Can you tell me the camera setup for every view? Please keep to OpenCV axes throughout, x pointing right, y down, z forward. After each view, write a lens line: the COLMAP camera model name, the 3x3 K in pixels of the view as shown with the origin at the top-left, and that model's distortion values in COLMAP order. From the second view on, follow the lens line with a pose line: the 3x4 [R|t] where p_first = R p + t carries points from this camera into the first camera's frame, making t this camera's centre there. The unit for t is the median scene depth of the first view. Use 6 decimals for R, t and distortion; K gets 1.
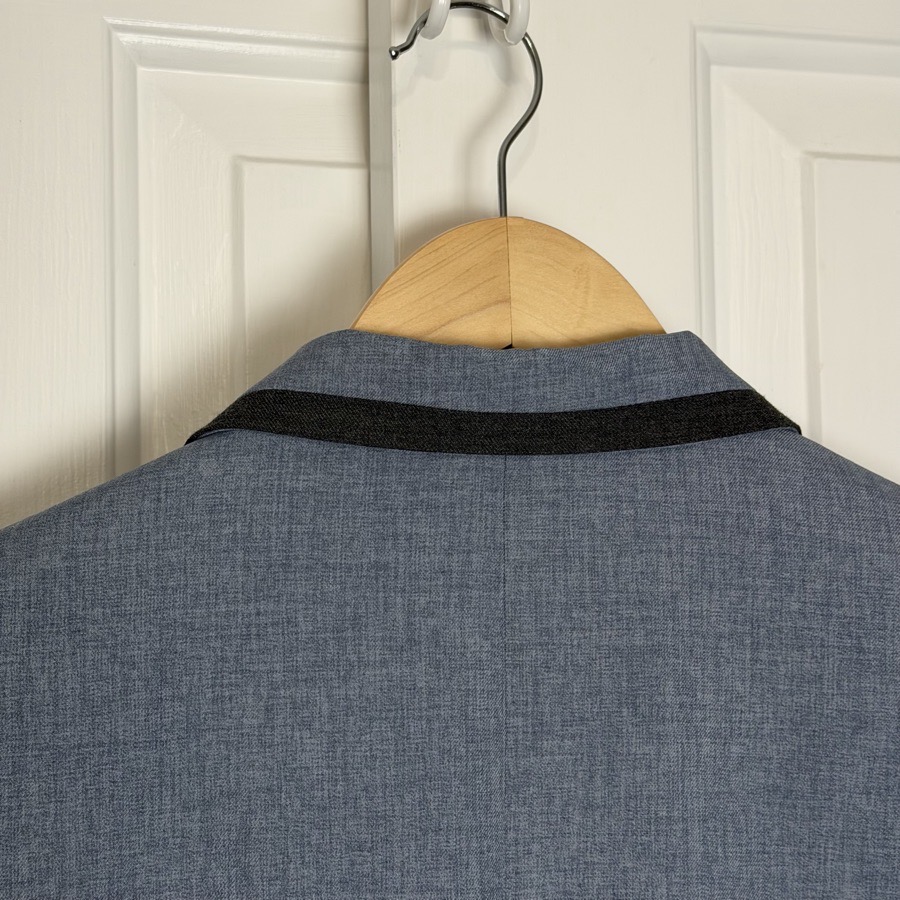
lens RADIAL K [[1735.3, 0, 450.0], [0, 1735.3, 450.0], [0, 0, 1]] dist [0.059402, 0.336039]
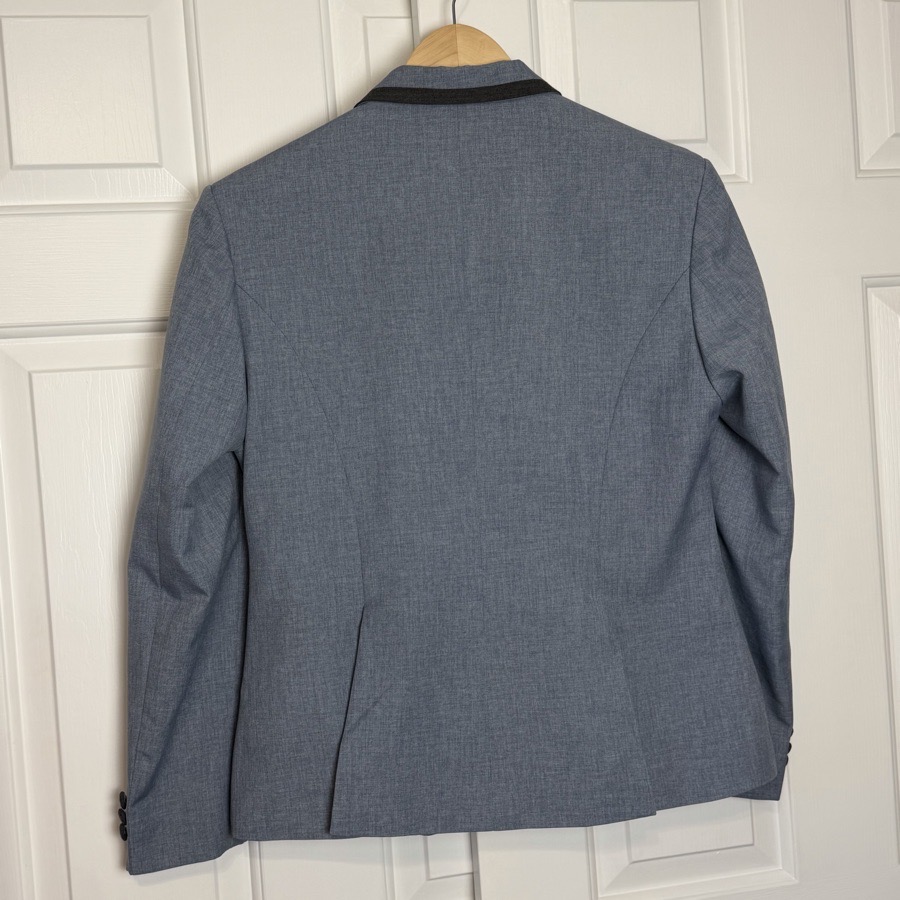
lens RADIAL K [[1161.7, 0, 450.1], [0, 1161.7, 491.9], [0, 0, 1]] dist [0.086986, -0.038266]
pose [[0.994996, -0.049922, -0.086548, 0.162745], [0.060998, 0.989575, 0.130466, 0.403708], [0.079133, -0.135093, 0.987668, -1.112875]]
